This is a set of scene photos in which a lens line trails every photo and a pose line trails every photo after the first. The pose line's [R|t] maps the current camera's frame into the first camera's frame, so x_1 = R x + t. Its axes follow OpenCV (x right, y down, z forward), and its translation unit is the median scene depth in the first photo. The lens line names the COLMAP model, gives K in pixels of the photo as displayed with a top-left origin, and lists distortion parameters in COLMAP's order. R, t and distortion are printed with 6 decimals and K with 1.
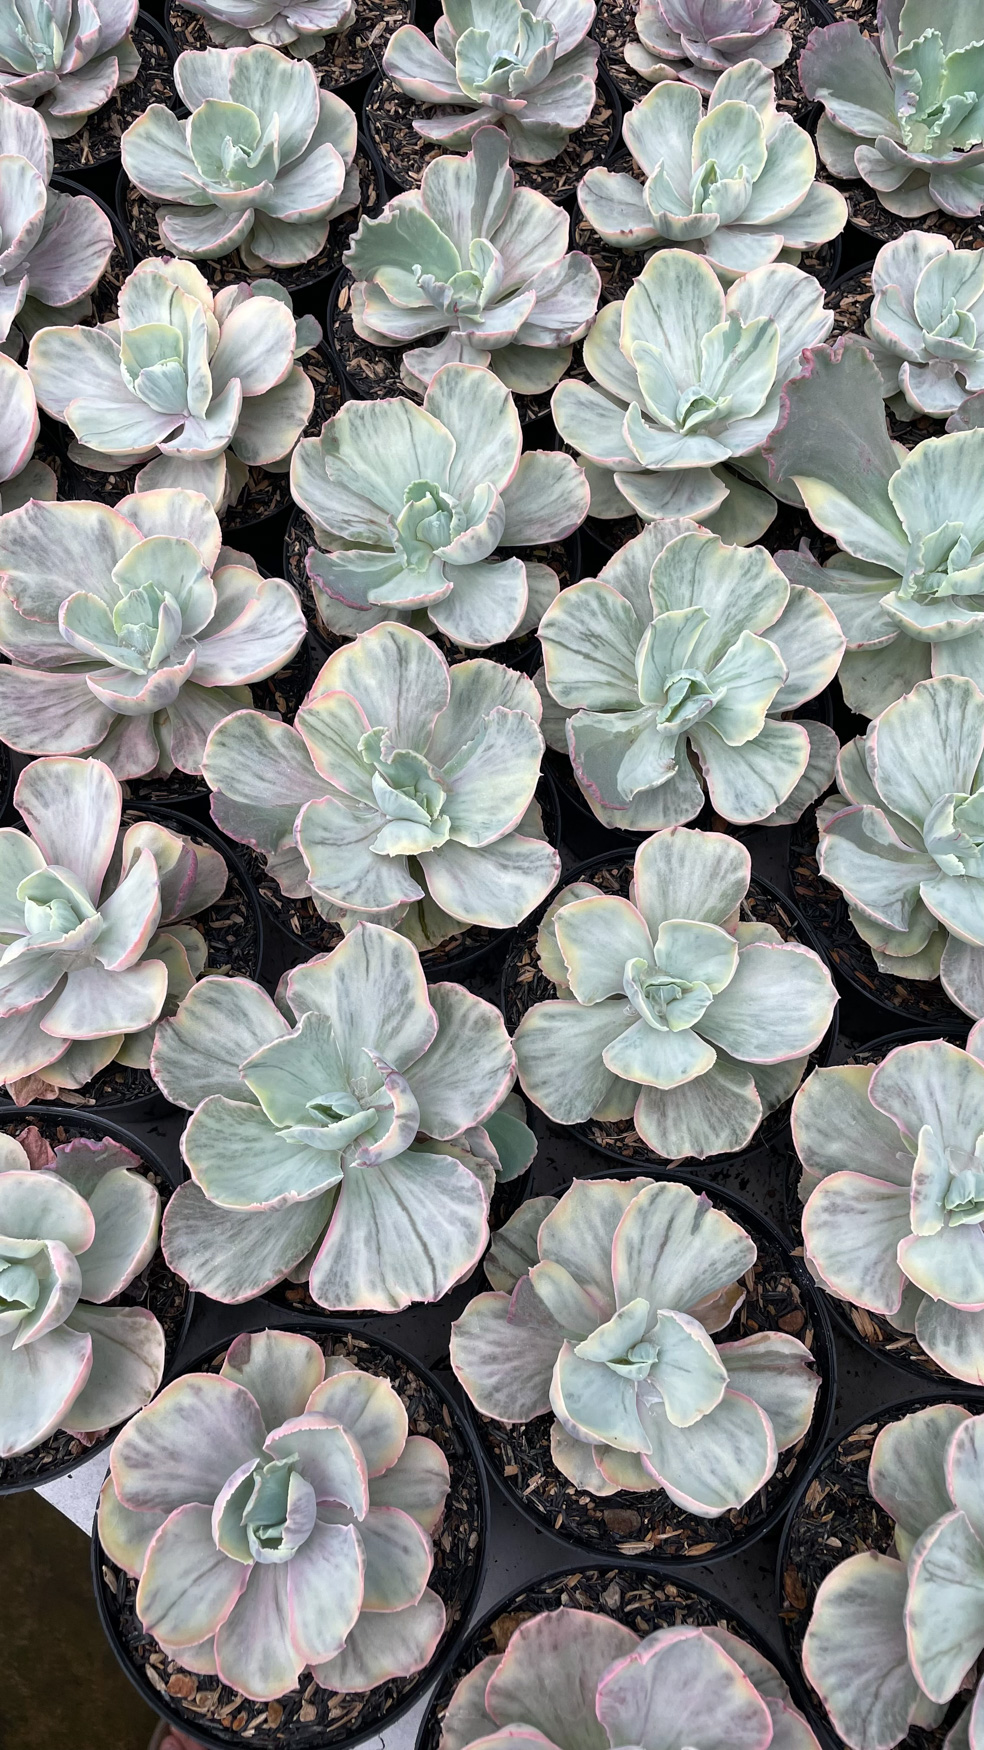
lens RADIAL K [[1337.5, 0, 491.1], [0, 1337.5, 910.3], [0, 0, 1]] dist [0.077858, -0.114848]
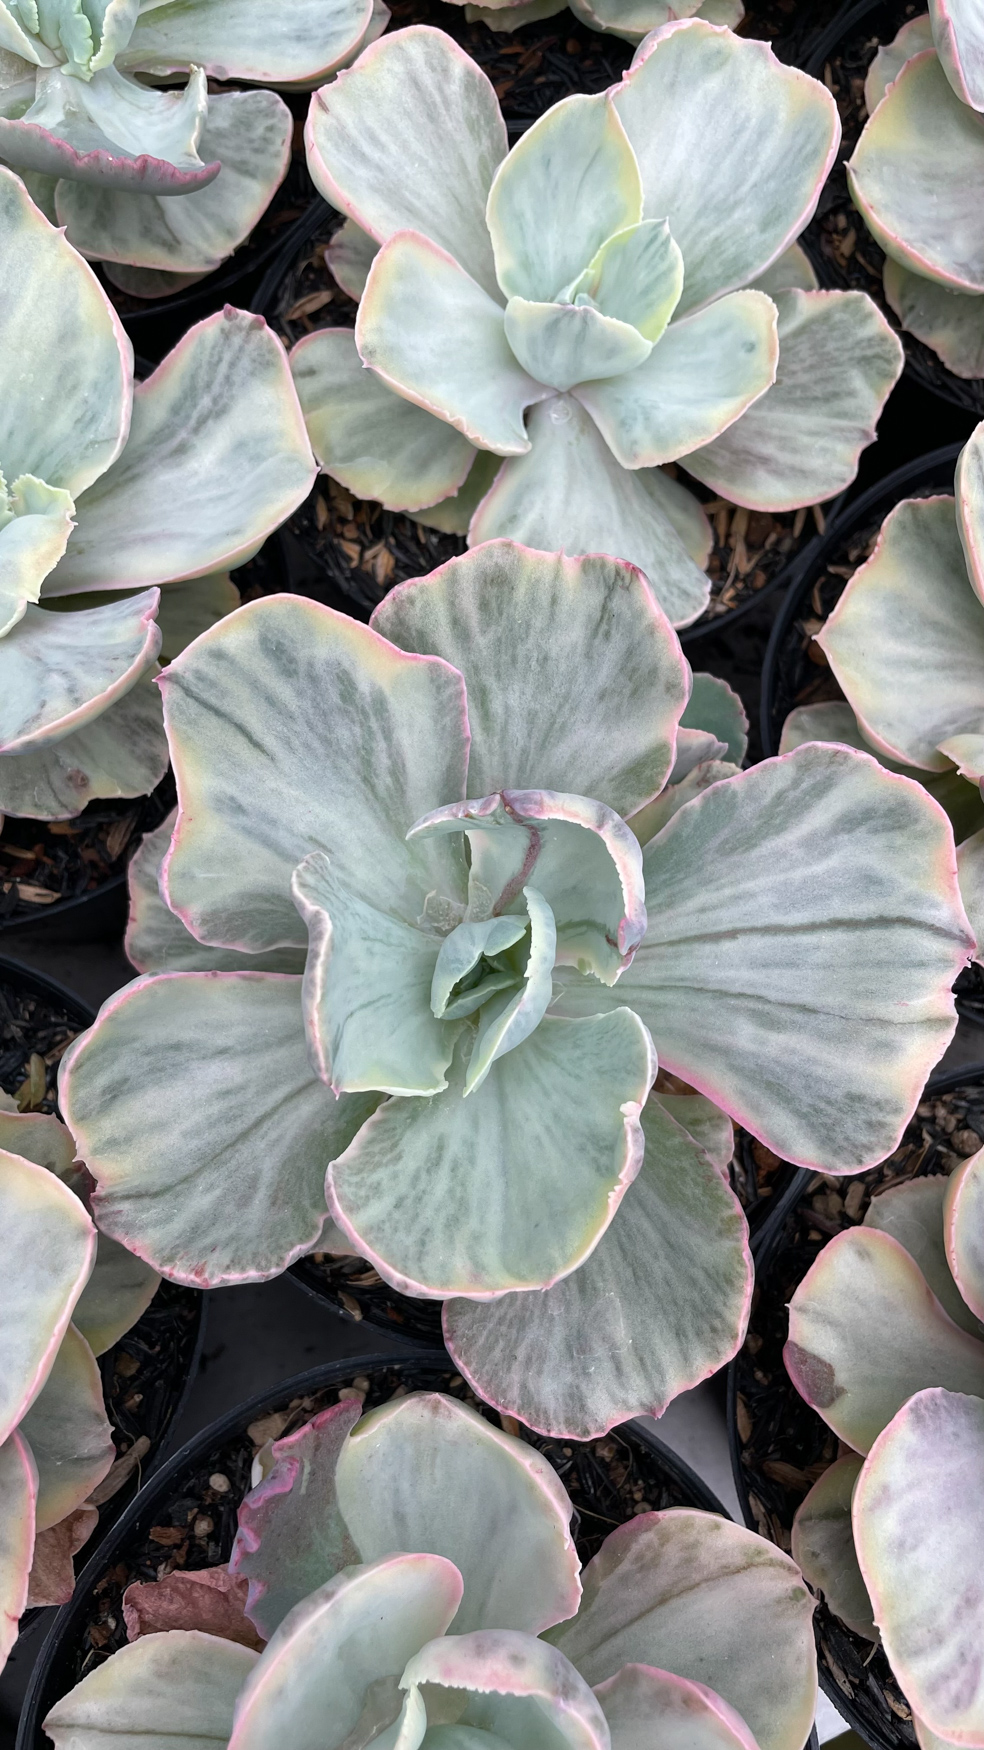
lens RADIAL K [[1385.0, 0, 524.0], [0, 1385.0, 878.9], [0, 0, 1]] dist [0.081148, -0.140972]
pose [[0.490746, -0.843333, 0.218993, -0.171911], [0.801448, 0.535518, 0.266275, 0.015636], [-0.341833, 0.044838, 0.938690, 0.490006]]
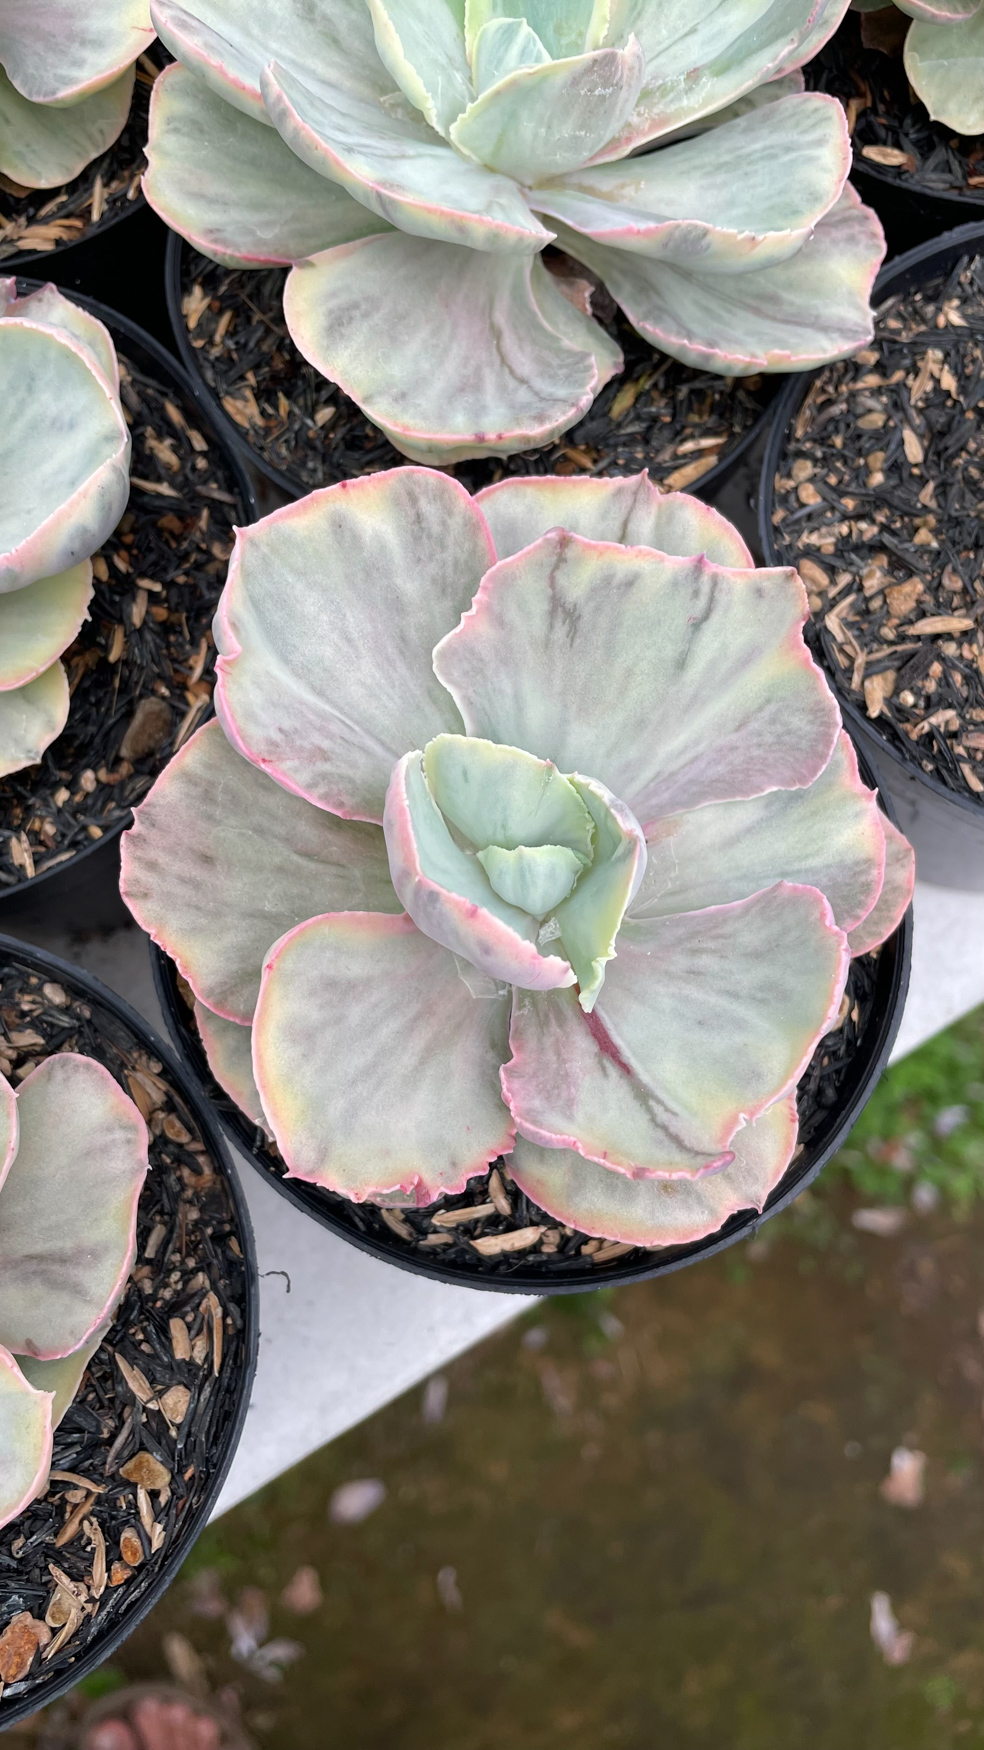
lens RADIAL K [[1385.0, 0, 524.0], [0, 1385.0, 878.9], [0, 0, 1]] dist [0.081148, -0.140972]
pose [[0.363533, -0.899587, 0.242048, -0.033510], [0.866091, 0.422067, 0.267855, 0.406645], [-0.343119, 0.112261, 0.932559, 0.382529]]
